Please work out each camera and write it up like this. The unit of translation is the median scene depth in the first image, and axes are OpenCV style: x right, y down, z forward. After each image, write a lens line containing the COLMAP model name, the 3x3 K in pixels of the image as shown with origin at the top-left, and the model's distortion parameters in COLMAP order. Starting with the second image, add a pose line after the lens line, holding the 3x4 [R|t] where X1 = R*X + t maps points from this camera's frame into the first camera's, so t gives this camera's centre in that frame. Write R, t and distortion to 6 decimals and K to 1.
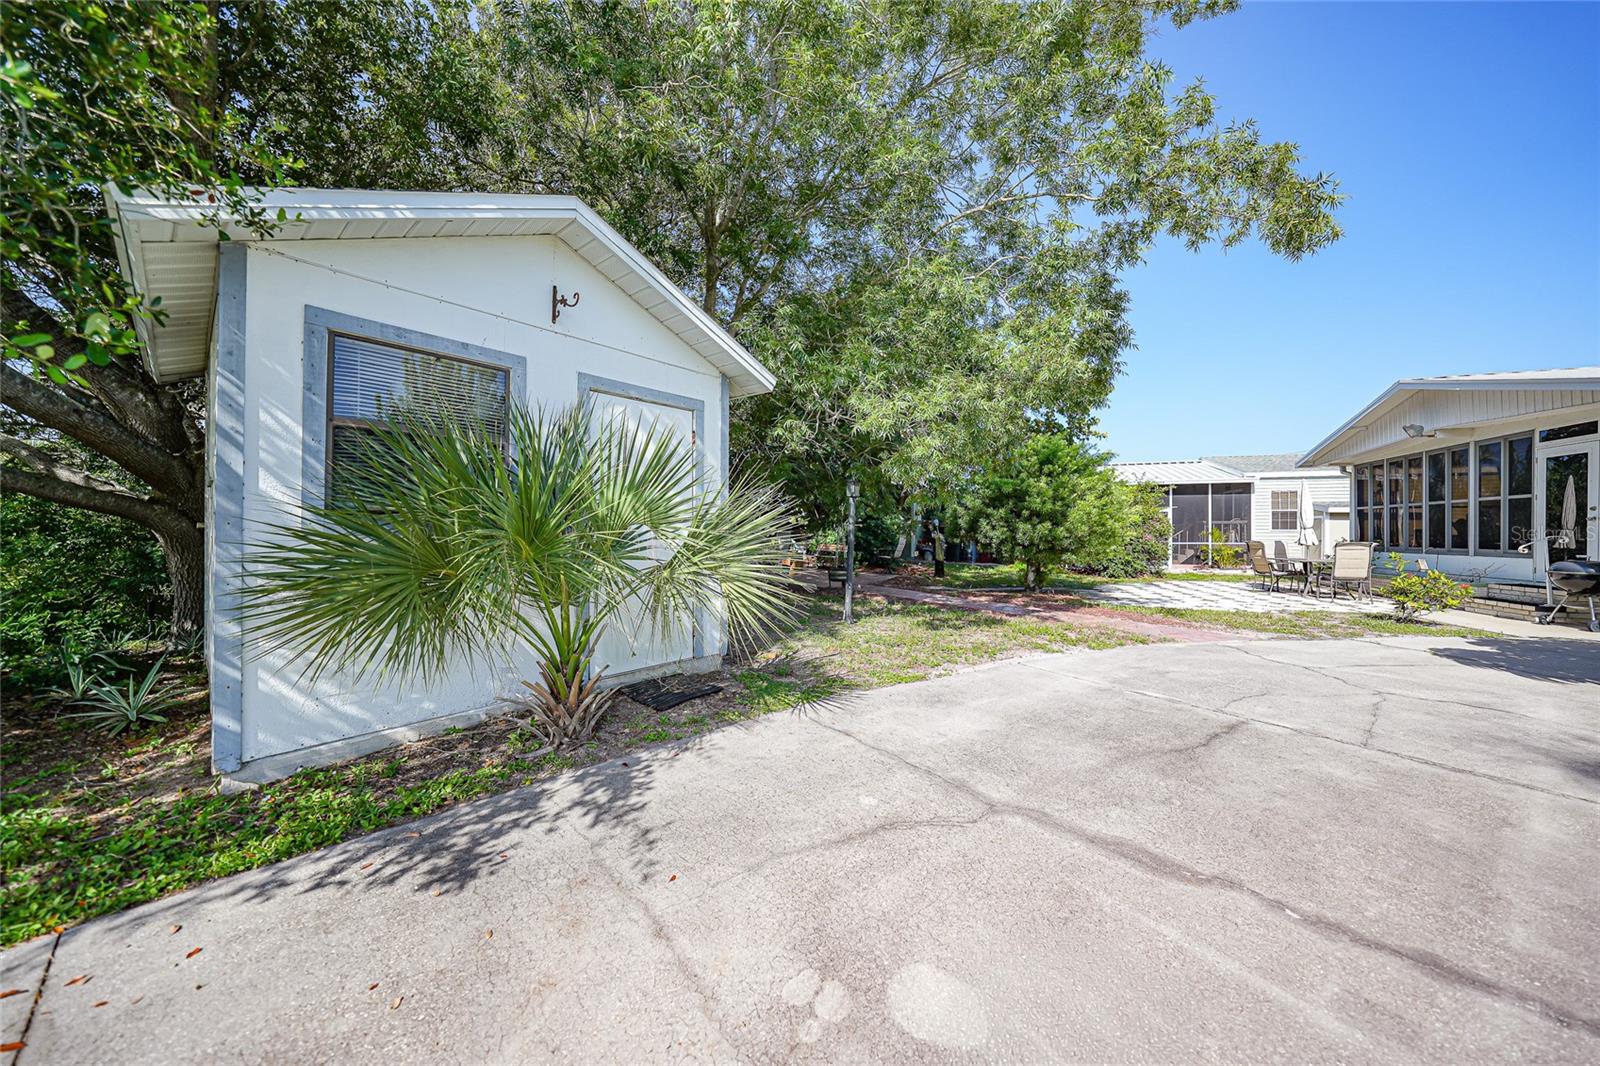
lens RADIAL K [[571.5, 0, 802.0], [0, 571.5, 525.4], [0, 0, 1]] dist [-0.019983, 0.004973]
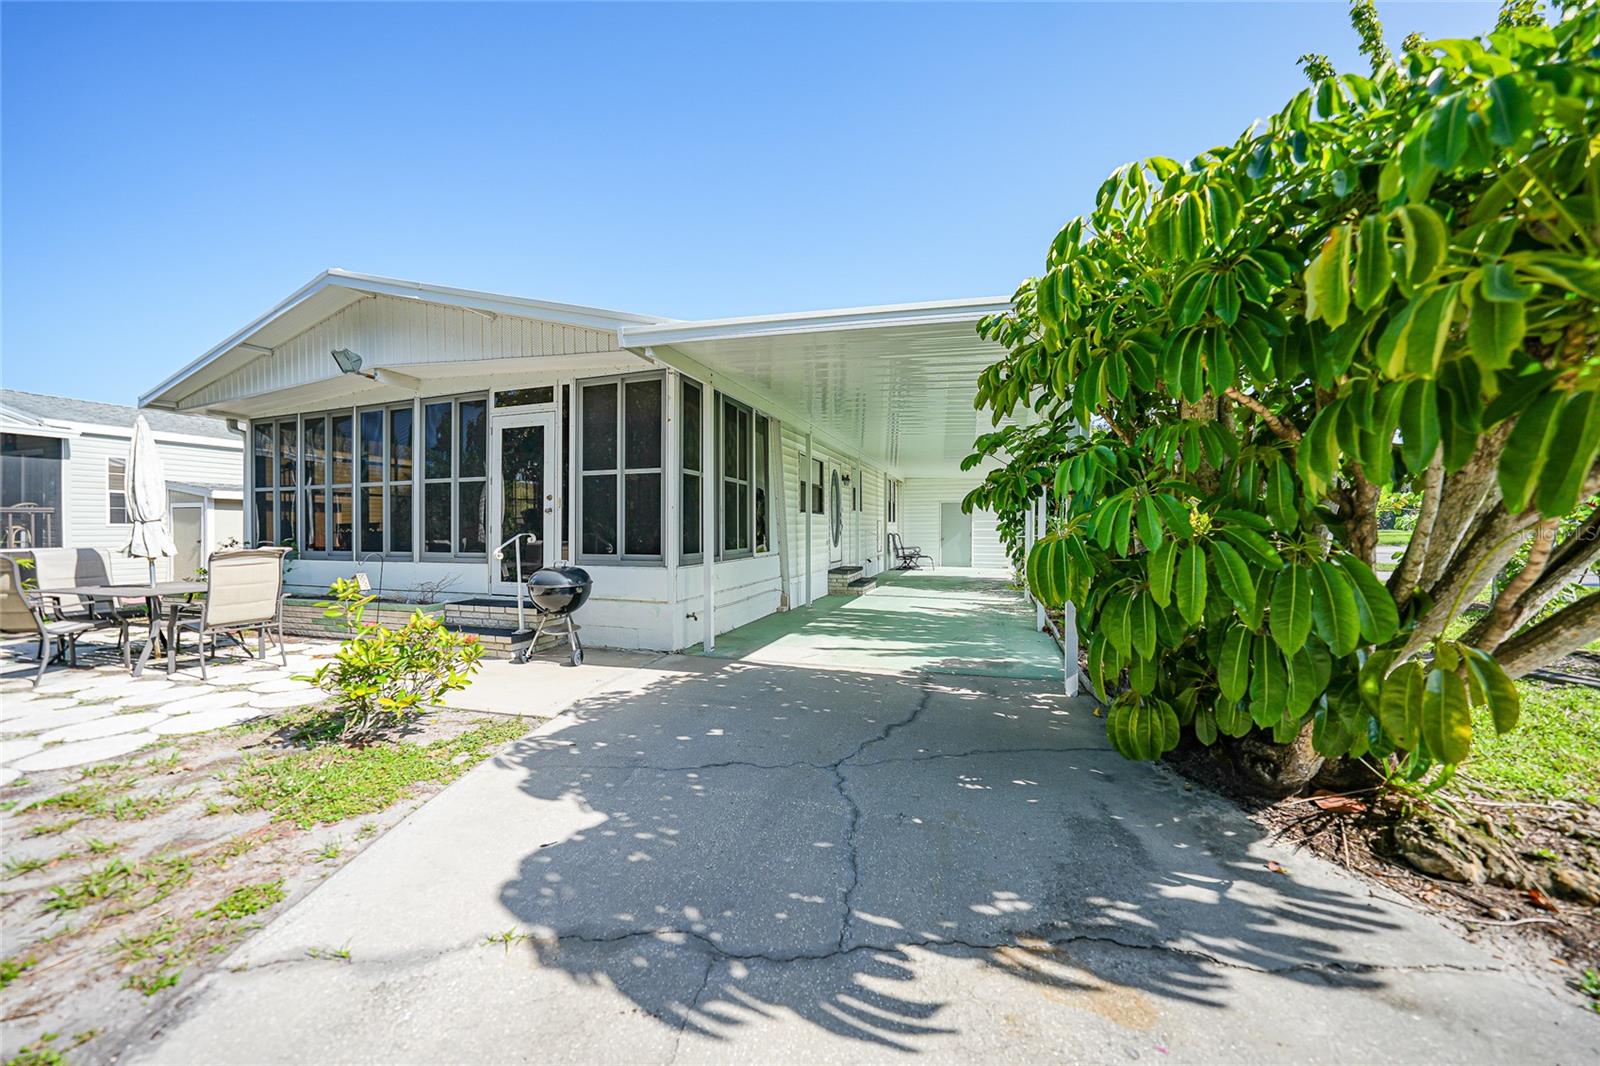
lens RADIAL K [[571.5, 0, 802.0], [0, 571.5, 525.4], [0, 0, 1]] dist [-0.019983, 0.004973]
pose [[0.023852, -0.001667, 0.999714, 0.453023], [-0.006354, 0.999978, 0.001819, 0.004151], [-0.999695, -0.006395, 0.023841, 0.456112]]
